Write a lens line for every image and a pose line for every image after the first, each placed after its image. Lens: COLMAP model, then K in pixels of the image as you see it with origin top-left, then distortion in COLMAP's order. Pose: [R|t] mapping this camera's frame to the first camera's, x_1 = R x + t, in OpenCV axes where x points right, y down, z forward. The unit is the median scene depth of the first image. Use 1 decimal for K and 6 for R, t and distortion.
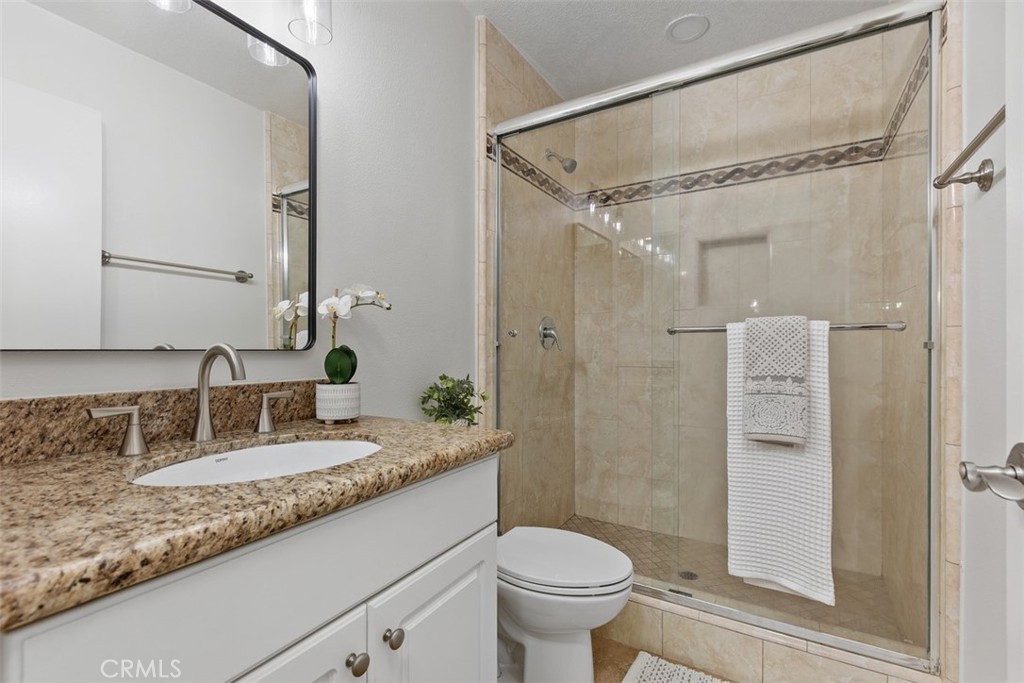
lens RADIAL K [[463.3, 0, 513.7], [0, 463.3, 338.6], [0, 0, 1]] dist [0.001185, 0.000103]
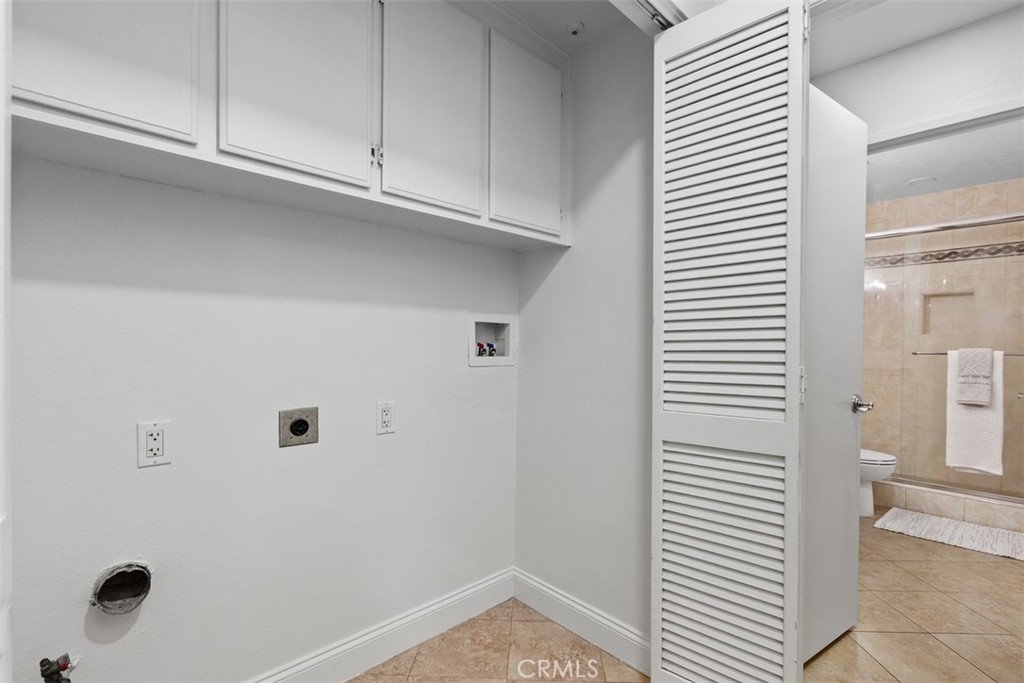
lens RADIAL K [[476.9, 0, 520.9], [0, 476.9, 345.8], [0, 0, 1]] dist [0.001968, -0.000455]
pose [[0.964264, 0.012591, -0.264646, -0.817684], [-0.008792, 0.999841, 0.015534, -0.068503], [0.264799, -0.012652, 0.964221, -1.571706]]
